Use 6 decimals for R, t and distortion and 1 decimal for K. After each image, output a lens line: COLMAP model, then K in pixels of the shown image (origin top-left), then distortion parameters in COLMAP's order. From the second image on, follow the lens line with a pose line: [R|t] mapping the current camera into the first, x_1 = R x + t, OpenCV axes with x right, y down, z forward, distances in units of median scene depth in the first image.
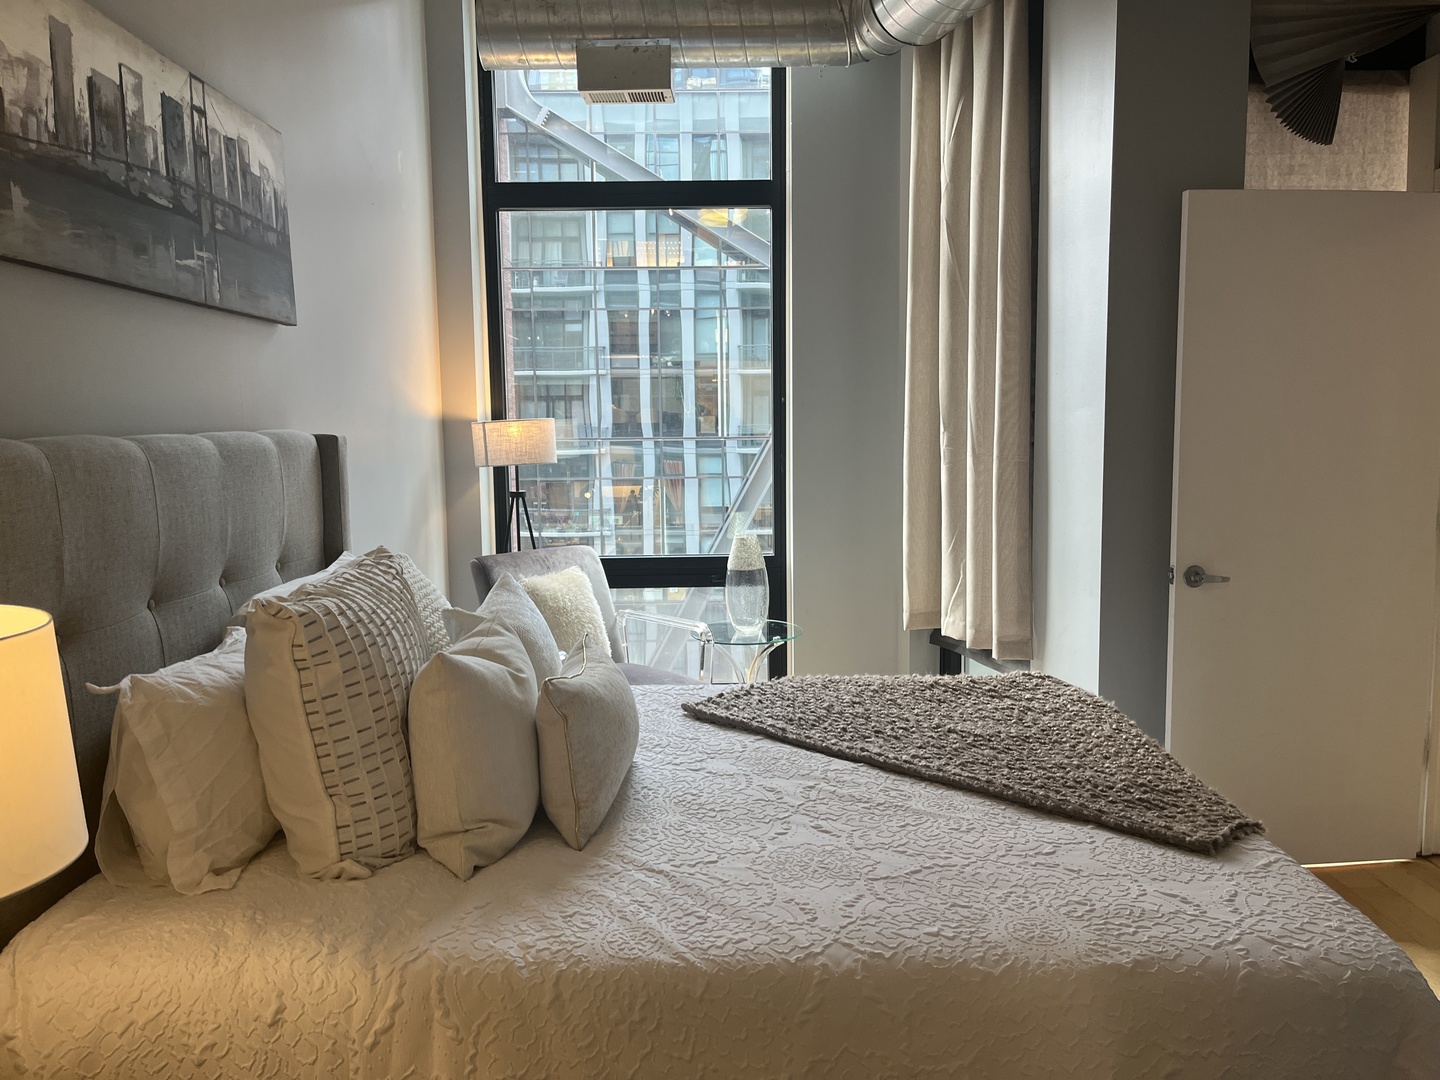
lens RADIAL K [[1118.1, 0, 720.0], [0, 1118.1, 540.0], [0, 0, 1]] dist [0.059629, -0.088651]
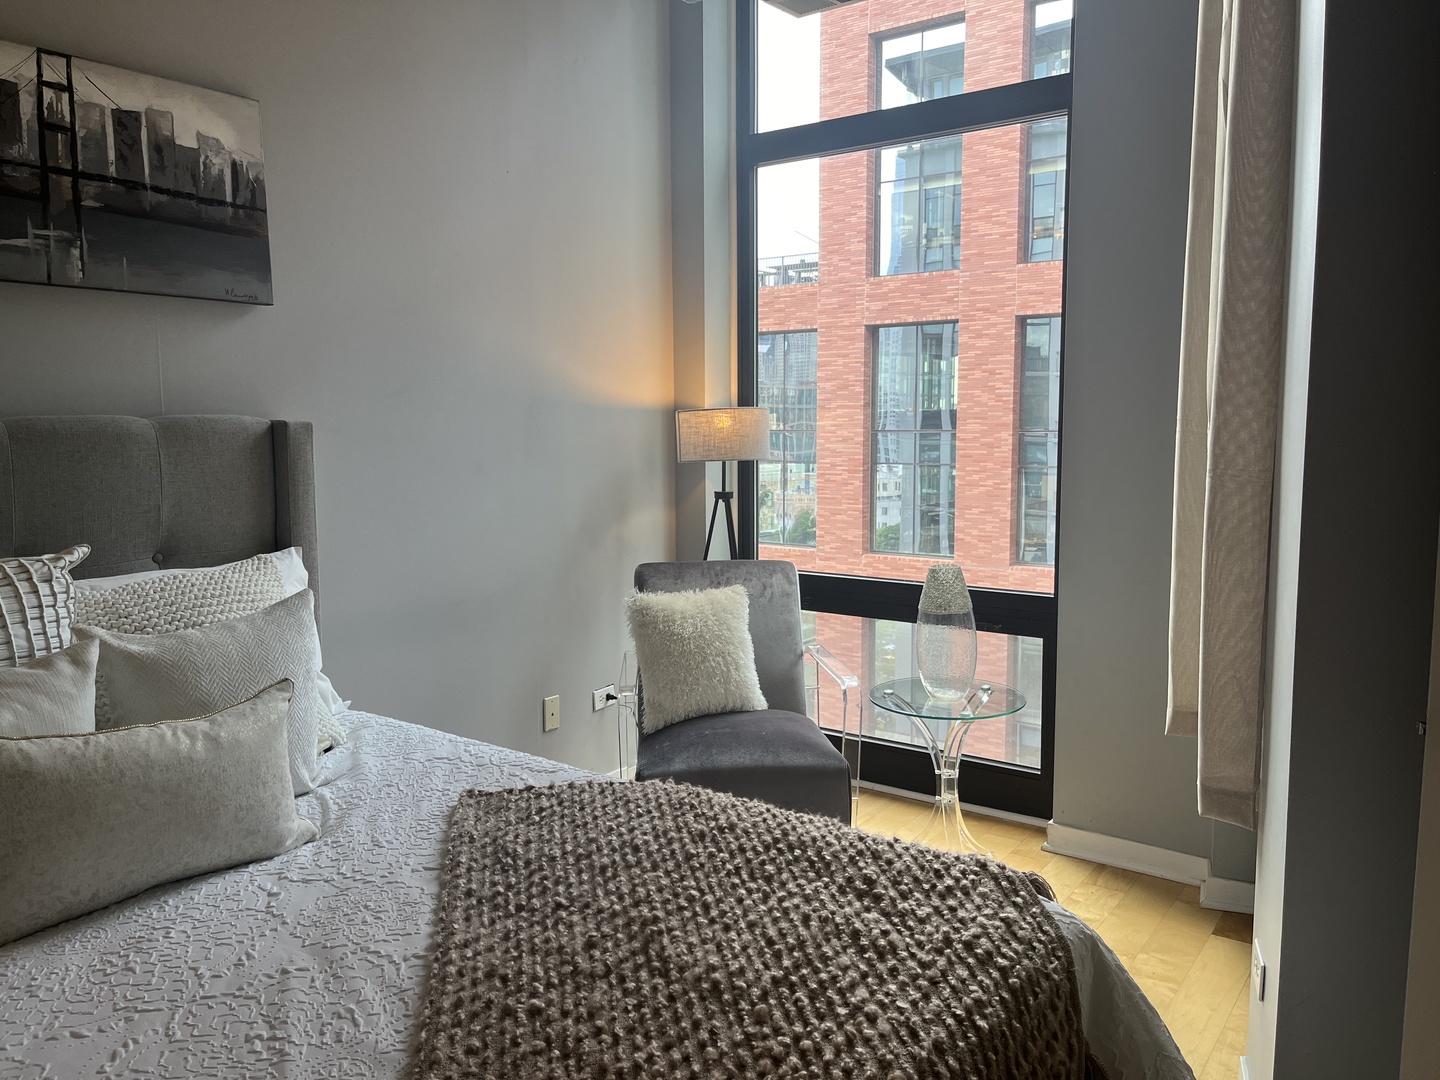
lens RADIAL K [[1088.3, 0, 719.0], [0, 1088.3, 531.7], [0, 0, 1]] dist [0.057597, -0.082858]
pose [[0.808842, 0.065131, -0.584407, 0.494482], [-0.061782, 0.997759, 0.025690, -0.048822], [0.584771, 0.015326, 0.811054, 0.494449]]
